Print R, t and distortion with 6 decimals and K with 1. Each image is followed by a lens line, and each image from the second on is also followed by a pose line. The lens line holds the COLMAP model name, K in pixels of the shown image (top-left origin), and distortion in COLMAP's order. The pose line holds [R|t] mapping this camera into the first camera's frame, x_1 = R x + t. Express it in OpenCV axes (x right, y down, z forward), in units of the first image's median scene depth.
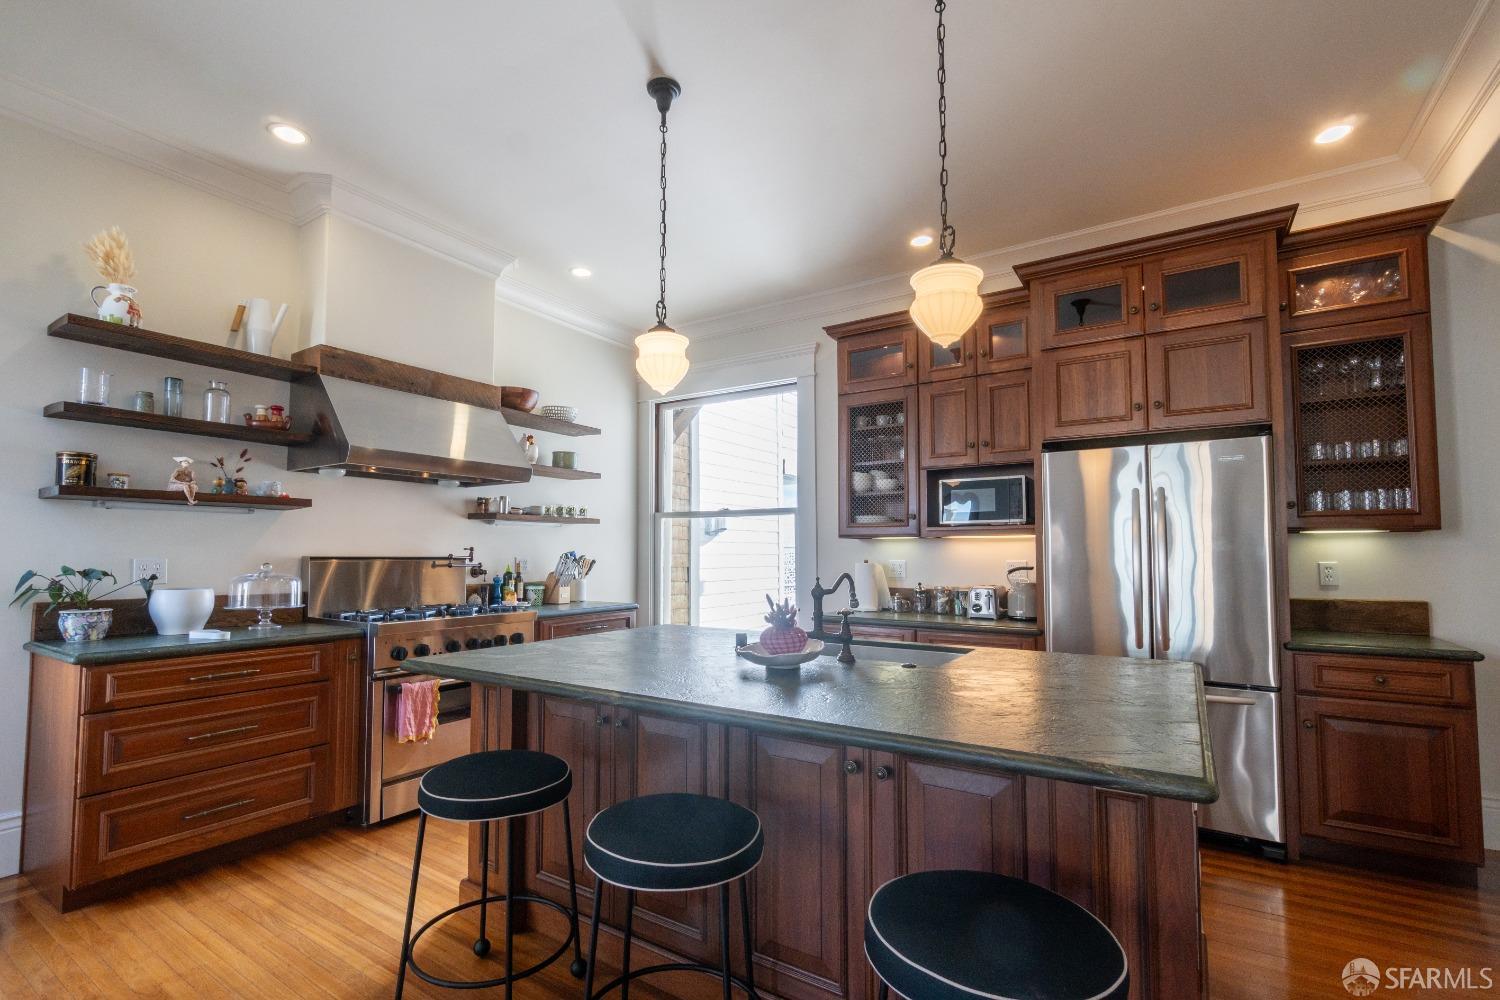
lens RADIAL K [[685.0, 0, 727.3], [0, 685.0, 522.4], [0, 0, 1]] dist [0.002699, 0.000304]
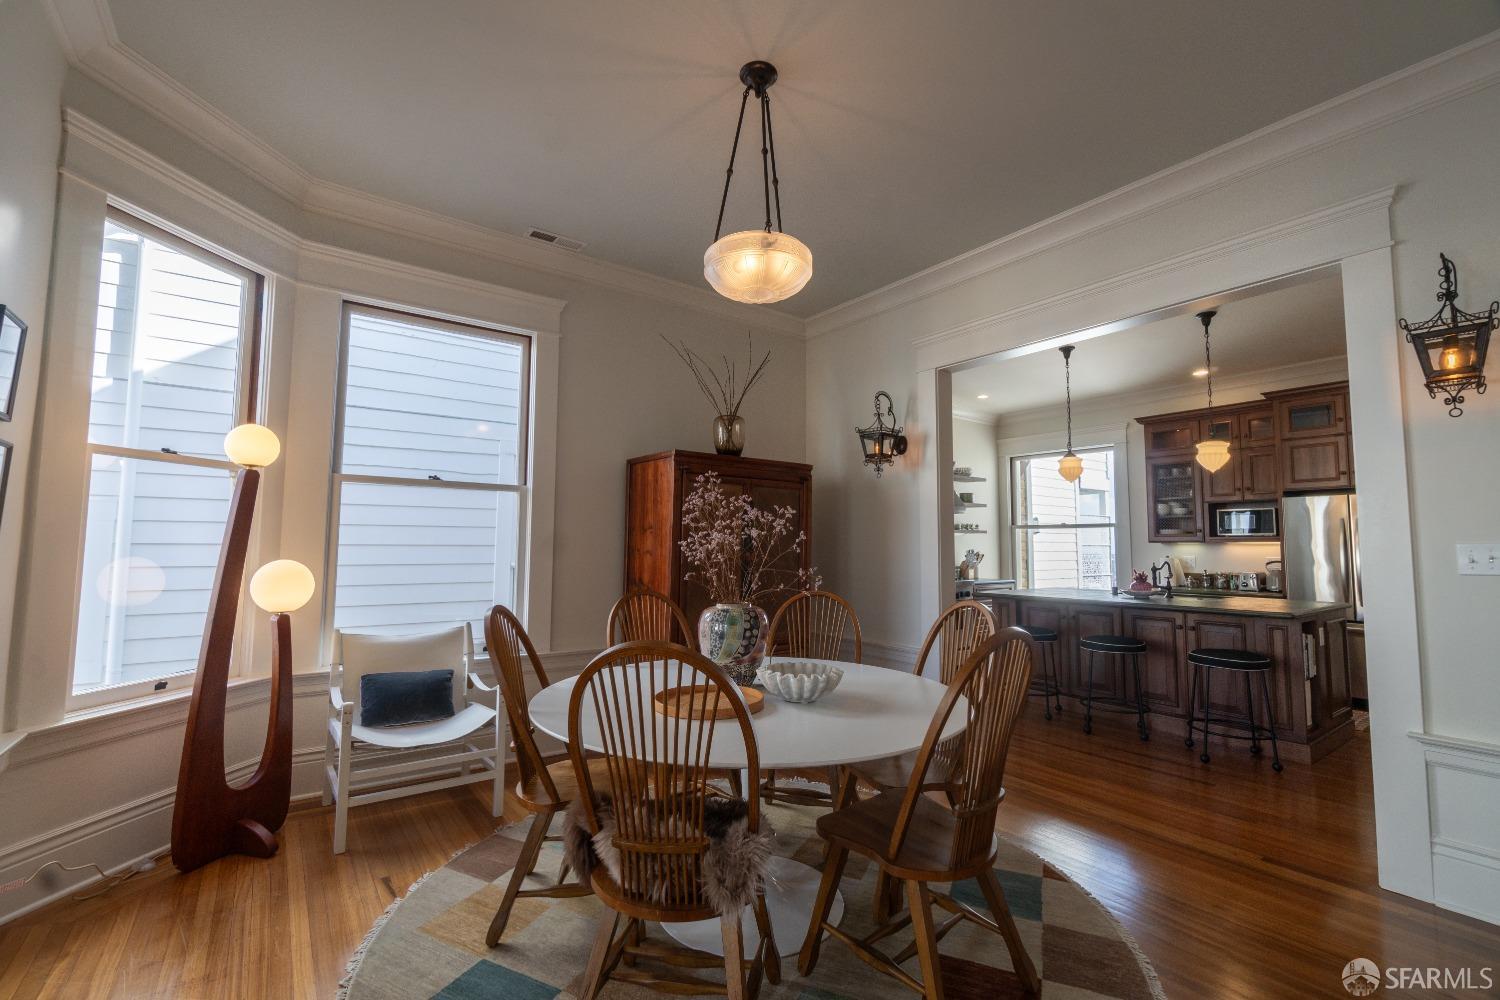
lens RADIAL K [[652.4, 0, 750.0], [0, 652.4, 500.0], [0, 0, 1]] dist [0.000681, 0.000546]
pose [[0.943768, -0.018676, -0.330082, -0.234268], [0.009554, 0.999527, -0.029236, -0.045336], [0.330472, 0.024438, 0.943499, -0.856831]]
